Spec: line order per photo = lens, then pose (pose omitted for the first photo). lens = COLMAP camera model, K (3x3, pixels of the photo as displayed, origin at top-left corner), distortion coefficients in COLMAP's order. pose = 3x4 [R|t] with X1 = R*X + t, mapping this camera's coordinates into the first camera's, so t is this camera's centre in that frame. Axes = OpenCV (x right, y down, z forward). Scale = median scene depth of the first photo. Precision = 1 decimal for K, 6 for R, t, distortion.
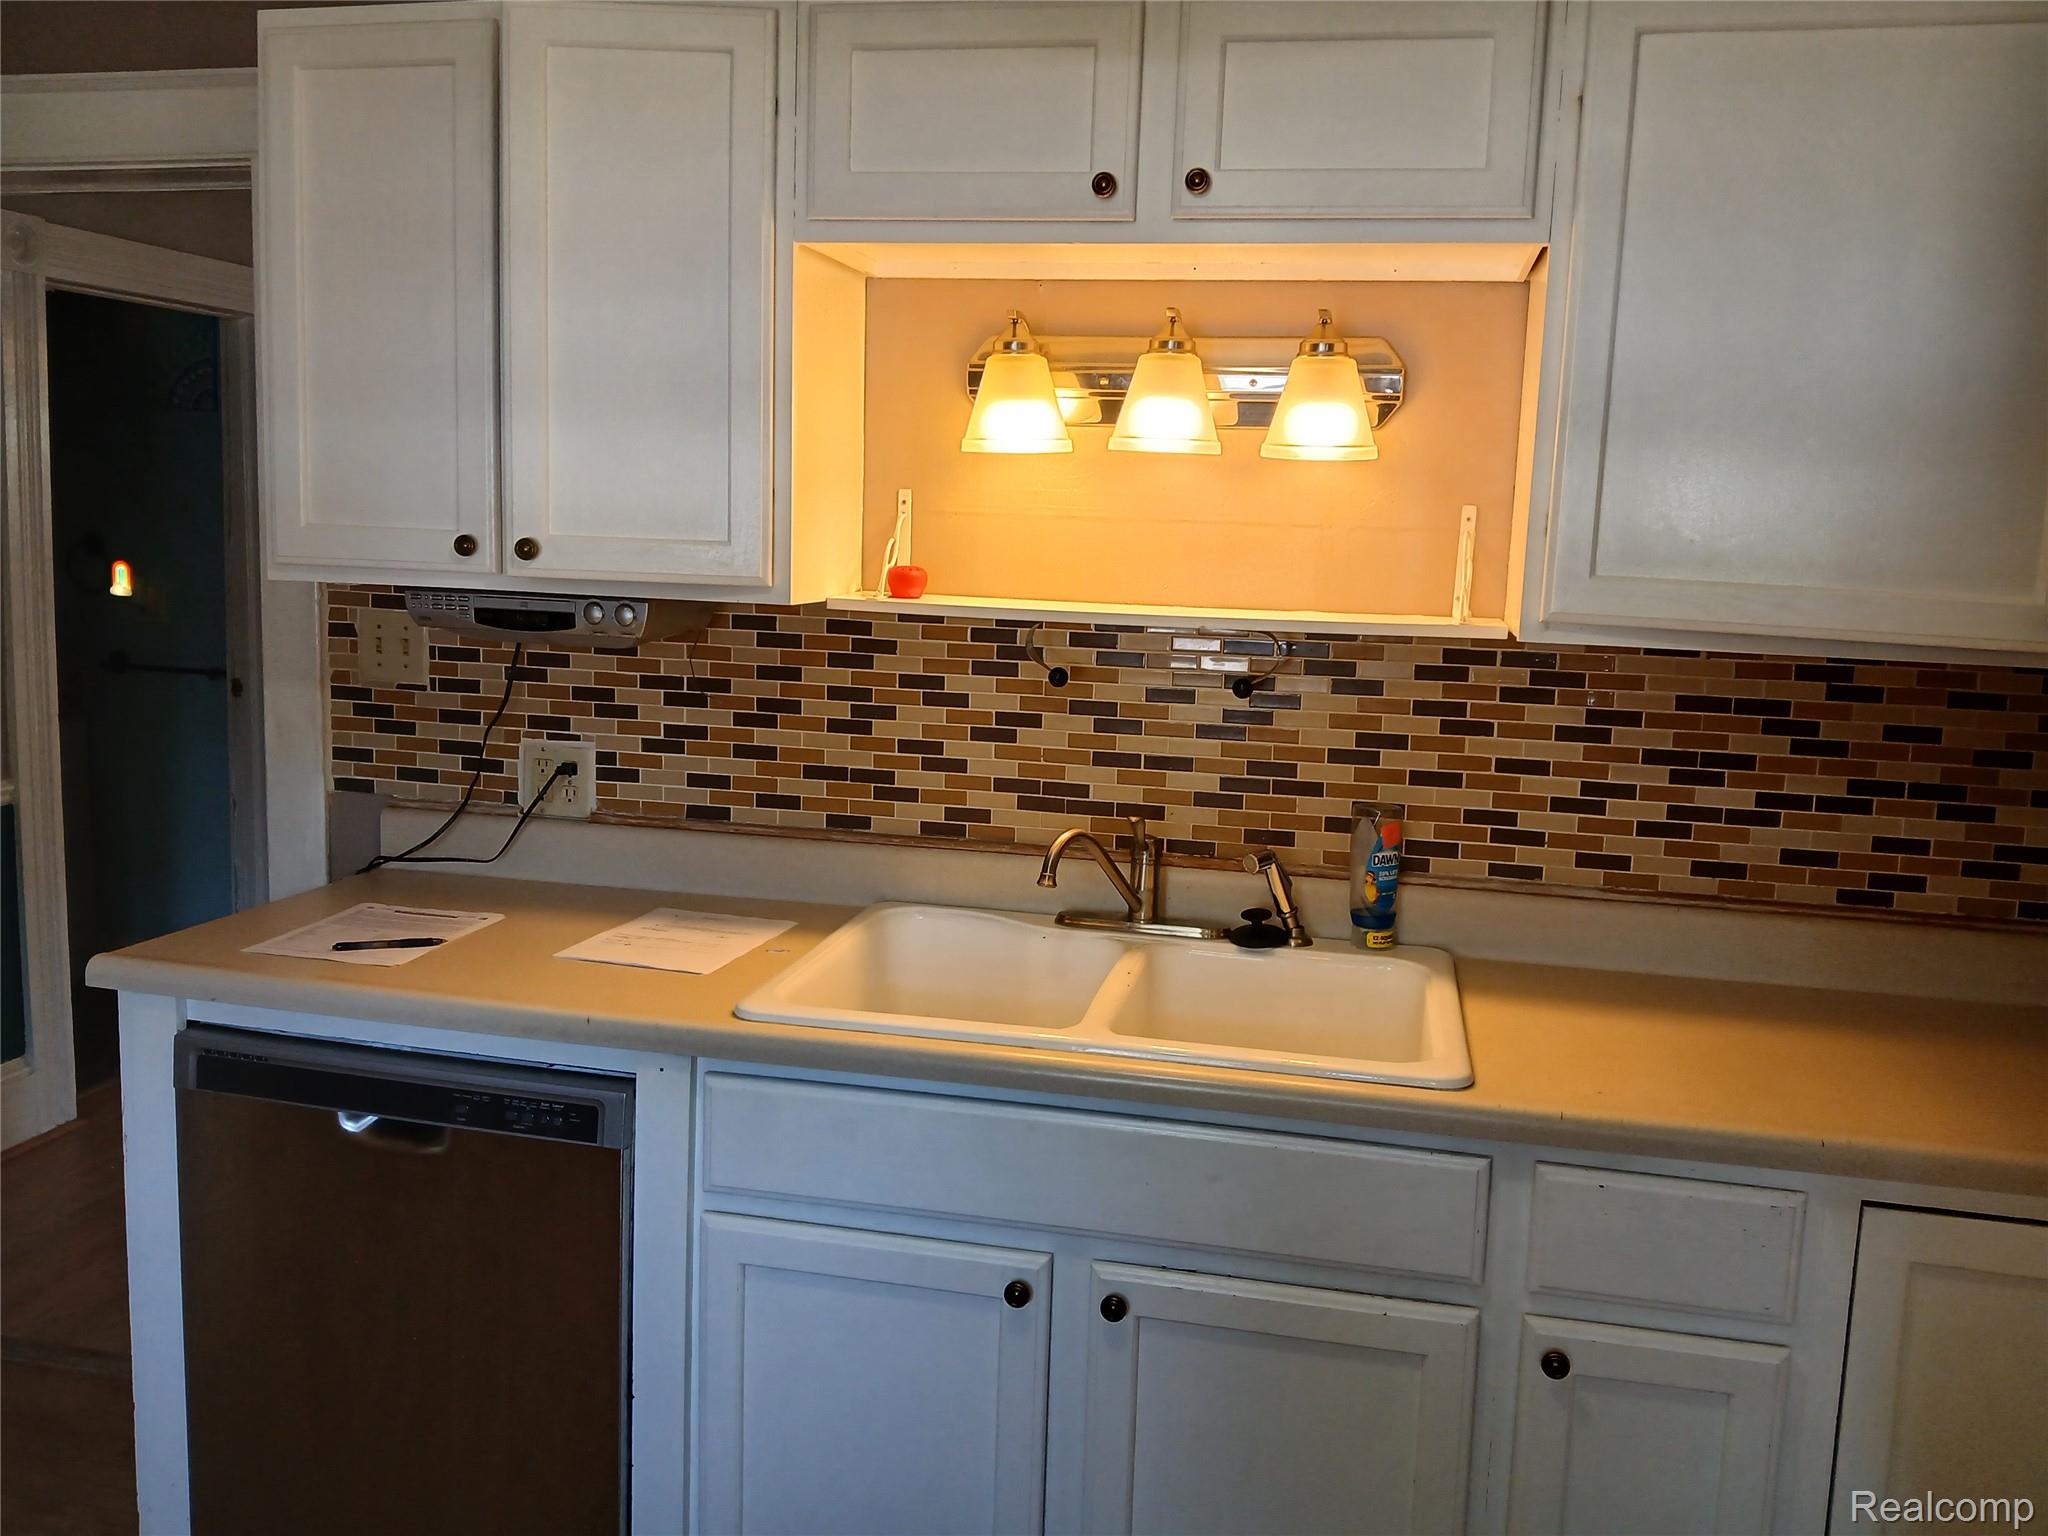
lens RADIAL K [[1580.0, 0, 1040.7], [0, 1580.0, 722.4], [0, 0, 1]] dist [0.086005, -0.193956]
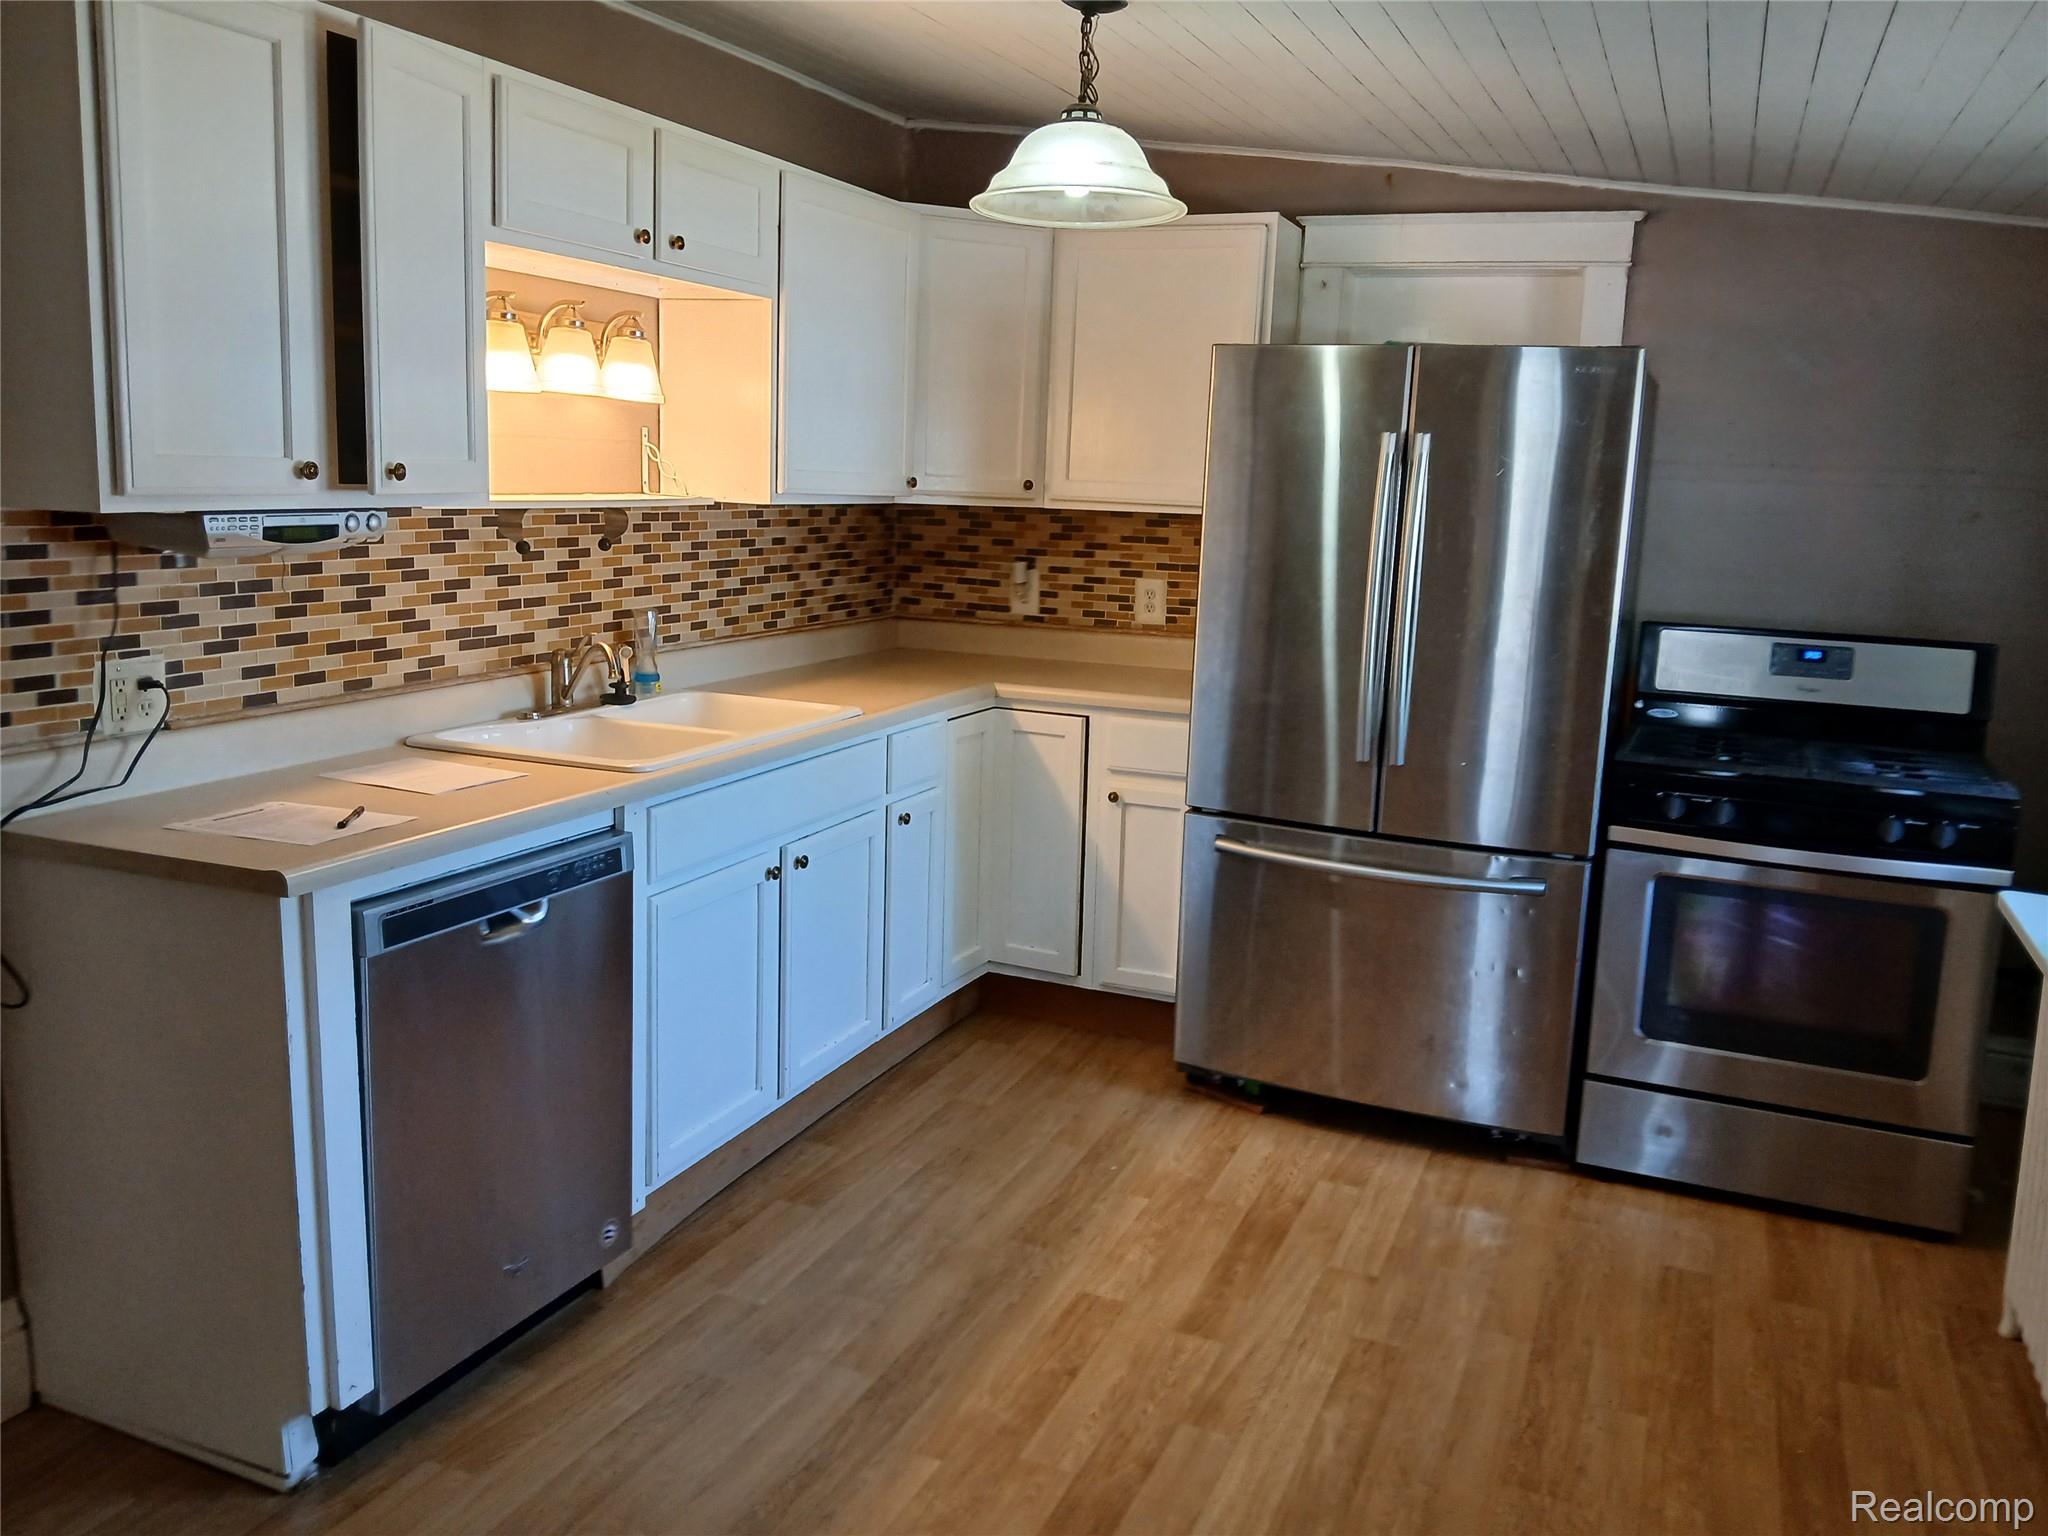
lens RADIAL K [[1580.0, 0, 1040.7], [0, 1580.0, 722.4], [0, 0, 1]] dist [0.086005, -0.193956]
pose [[0.187235, -0.191282, 0.963511, -1.277371], [0.064639, 0.981131, 0.182219, -0.103754], [-0.980186, 0.028163, 0.196066, 0.254205]]
